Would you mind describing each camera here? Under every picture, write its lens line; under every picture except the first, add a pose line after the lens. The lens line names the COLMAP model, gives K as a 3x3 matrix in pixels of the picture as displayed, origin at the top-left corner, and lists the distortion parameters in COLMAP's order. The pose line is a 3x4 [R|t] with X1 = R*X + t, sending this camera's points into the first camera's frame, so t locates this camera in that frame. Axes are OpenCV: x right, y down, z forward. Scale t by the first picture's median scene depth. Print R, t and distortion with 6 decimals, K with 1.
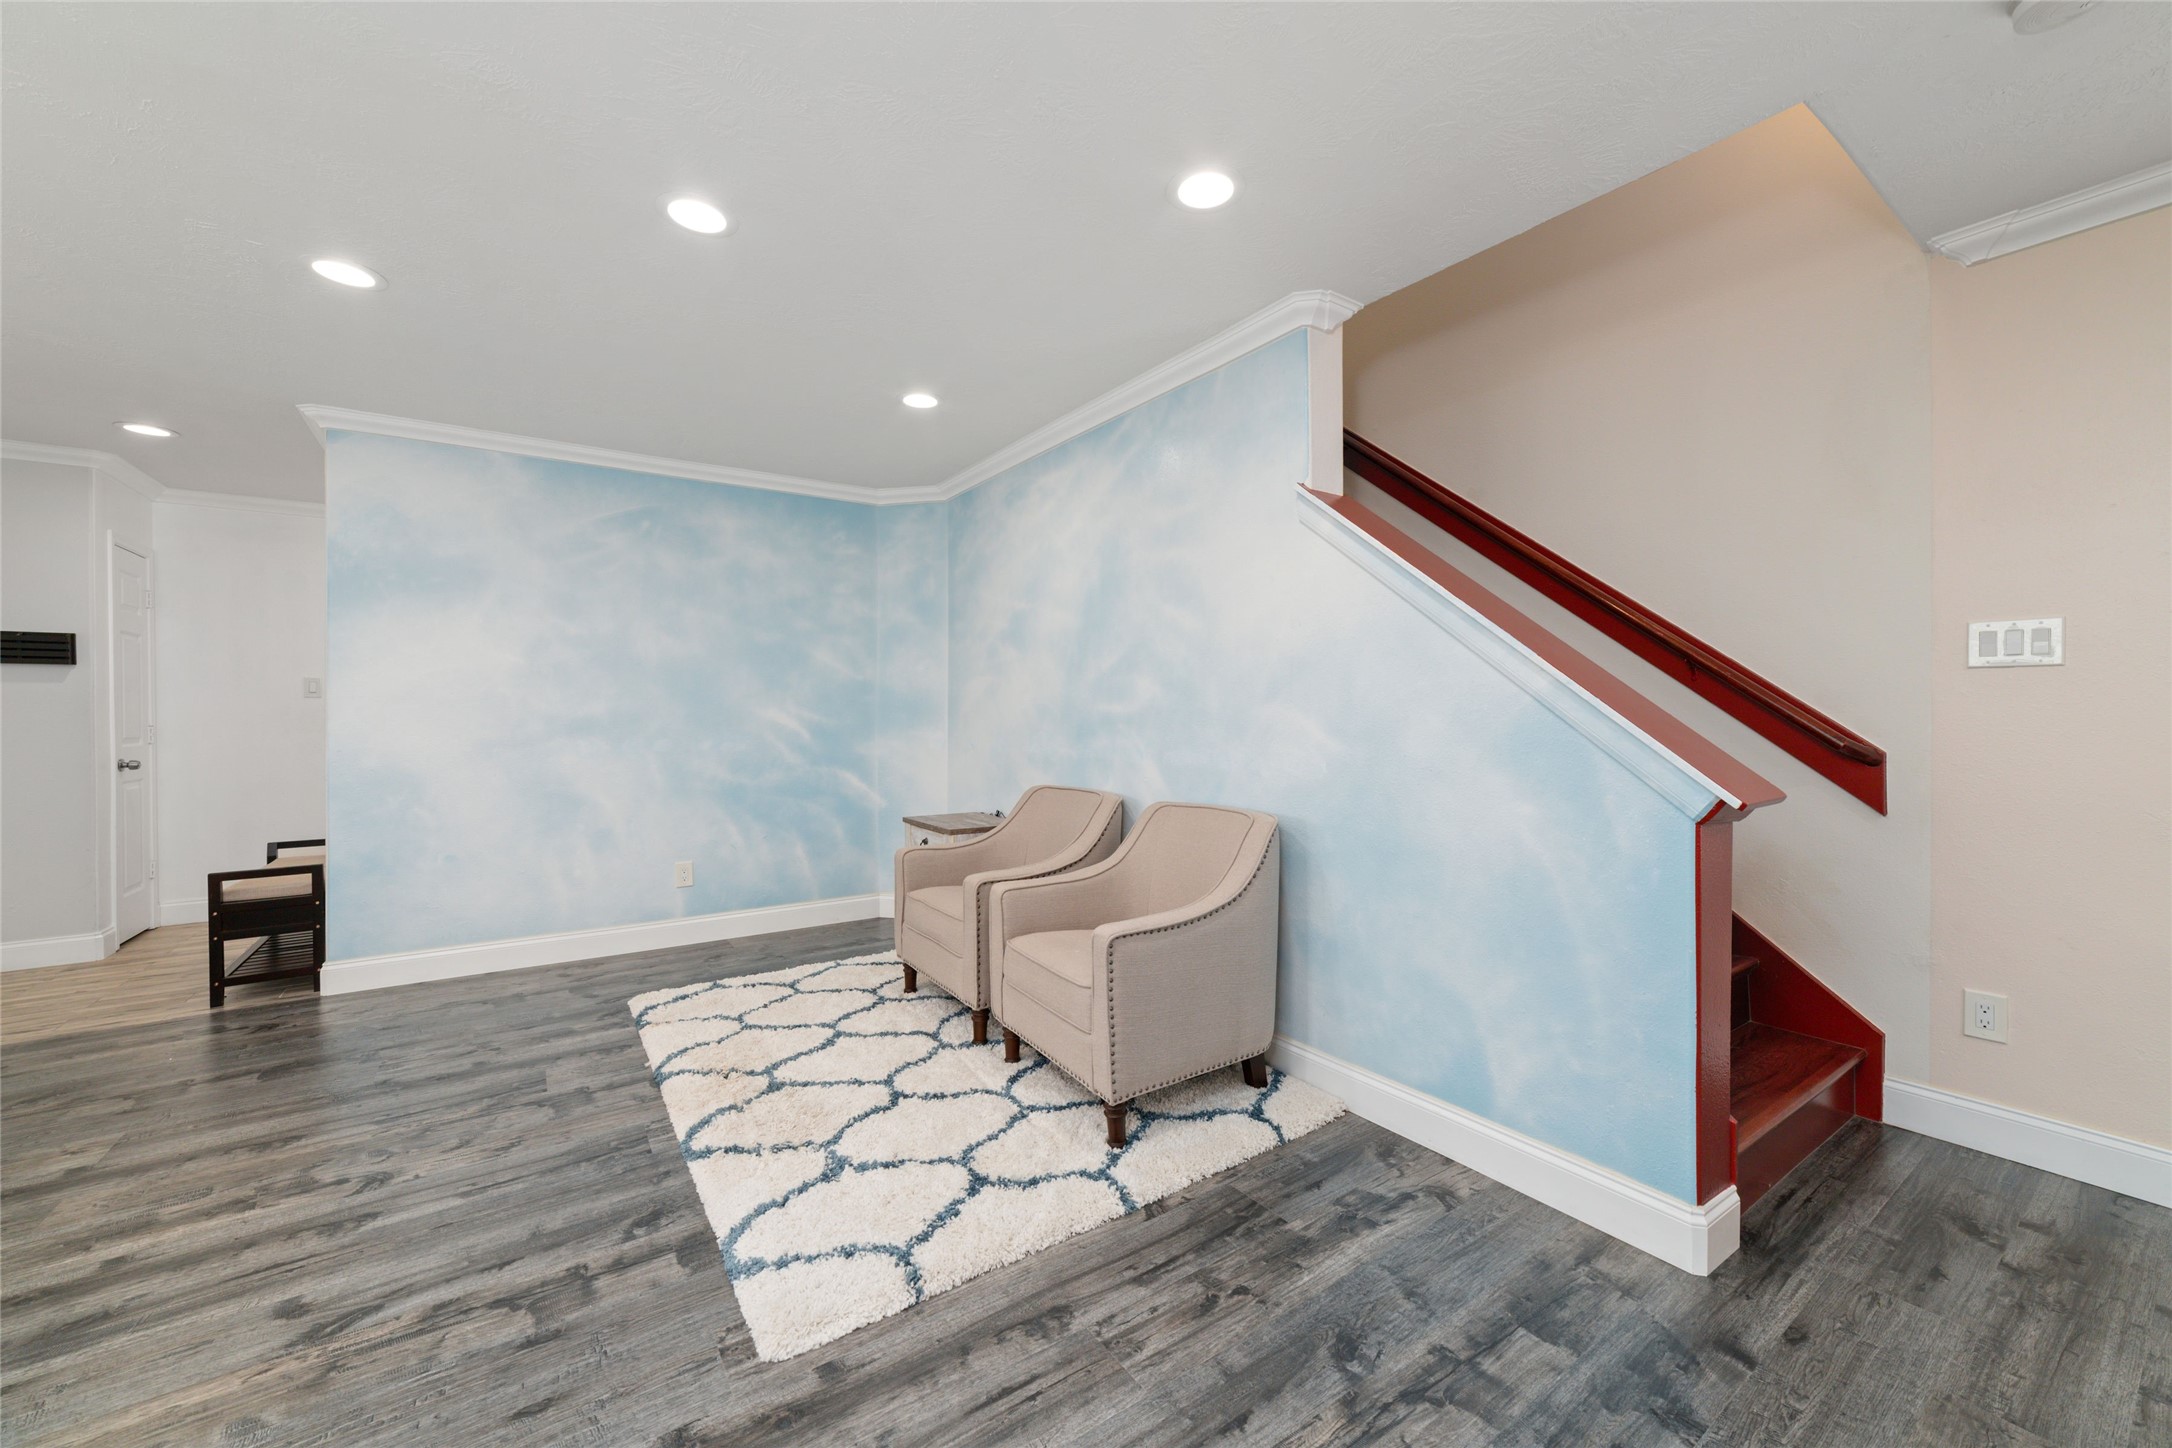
lens RADIAL K [[836.5, 0, 1092.9], [0, 836.5, 716.1], [0, 0, 1]] dist [-0.025424, 0.011239]
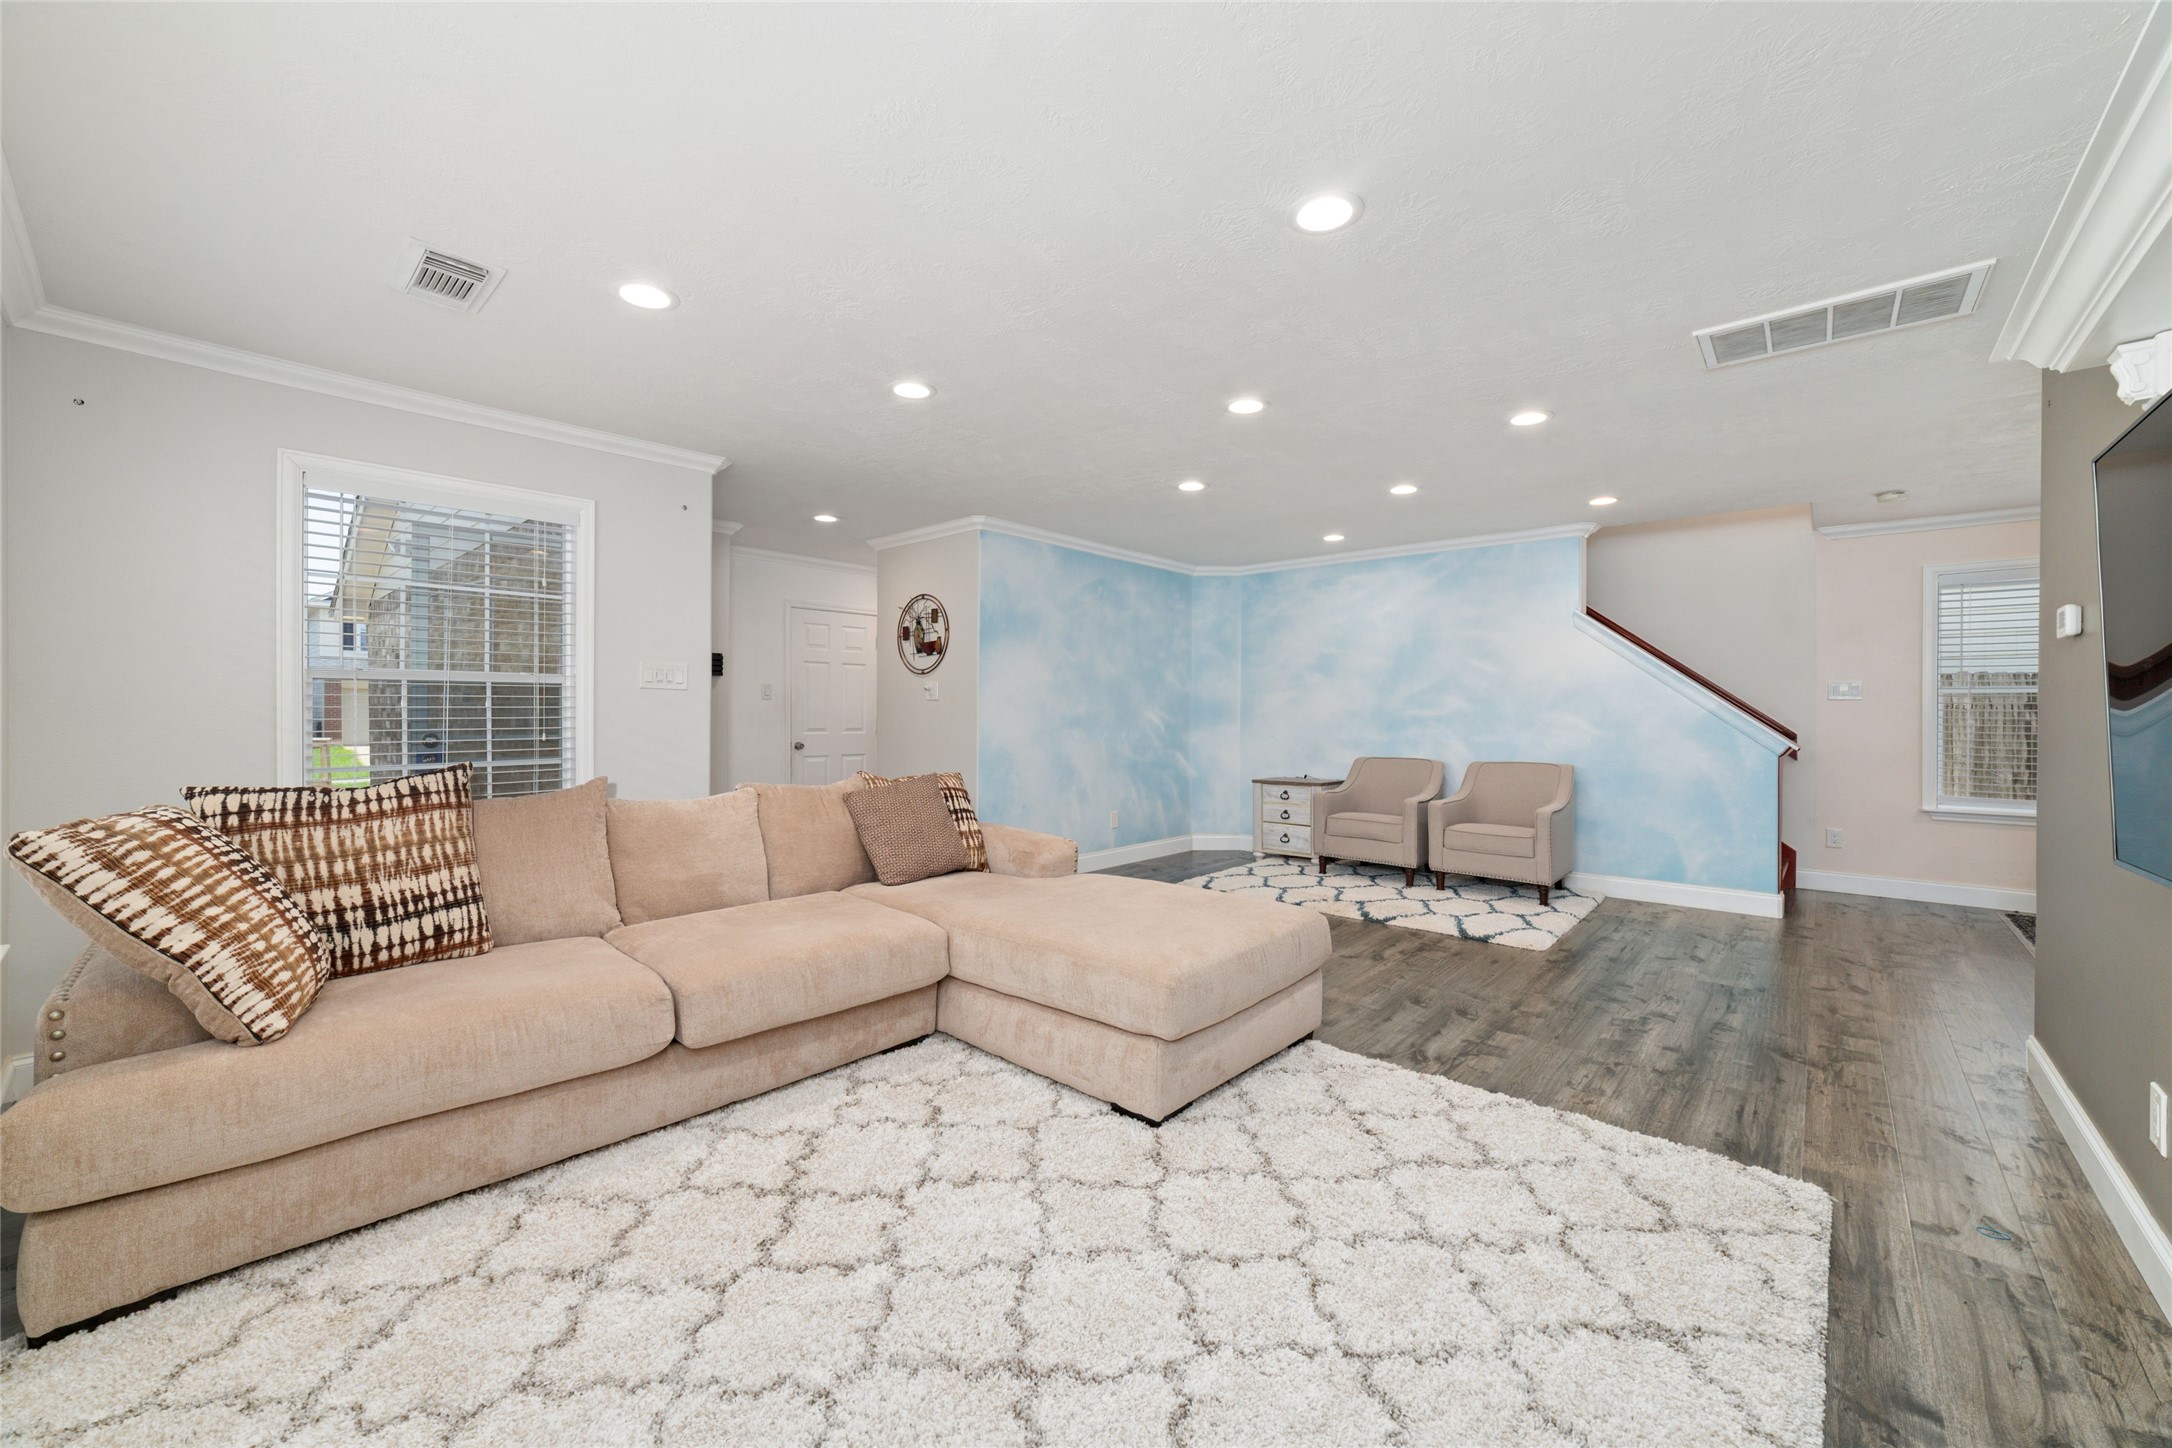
lens RADIAL K [[836.5, 0, 1092.9], [0, 836.5, 716.1], [0, 0, 1]] dist [-0.025424, 0.011239]
pose [[0.971434, 0.005003, 0.237259, -1.083855], [-0.005046, 0.999987, -0.000429, 0.002317], [-0.237258, -0.000781, 0.971446, -0.577844]]
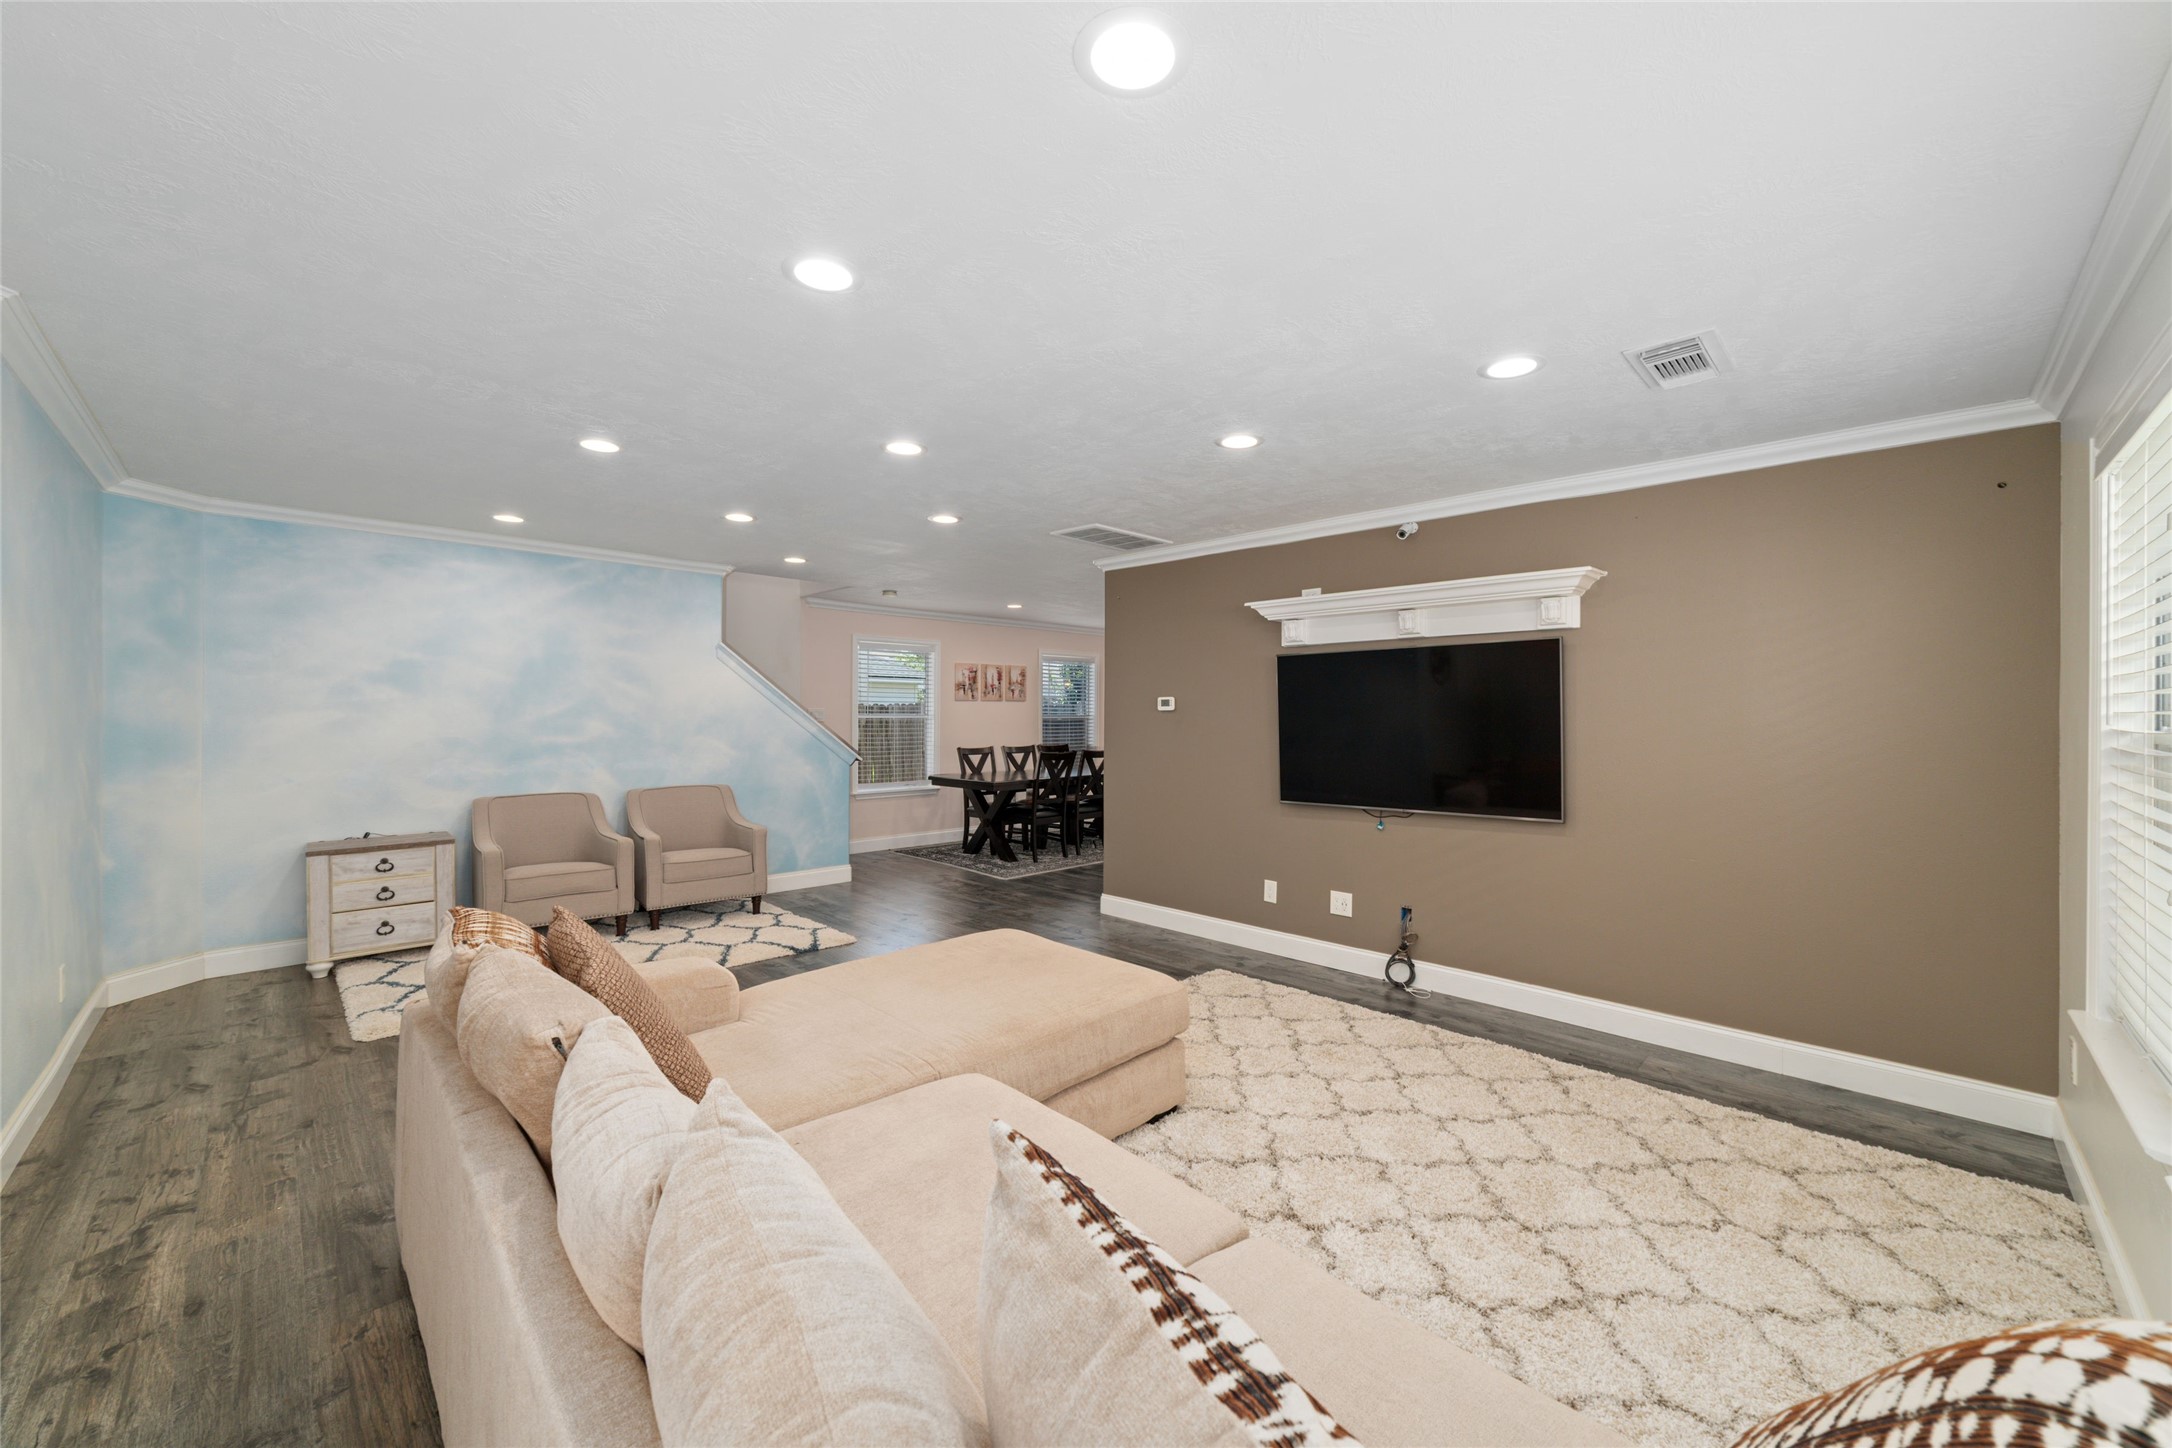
lens RADIAL K [[836.5, 0, 1092.9], [0, 836.5, 716.1], [0, 0, 1]] dist [-0.025424, 0.011239]
pose [[-0.191801, -0.002928, 0.981429, -1.669938], [-0.003740, 0.999990, 0.002253, -0.059530], [-0.981427, -0.003238, -0.191811, 0.308116]]
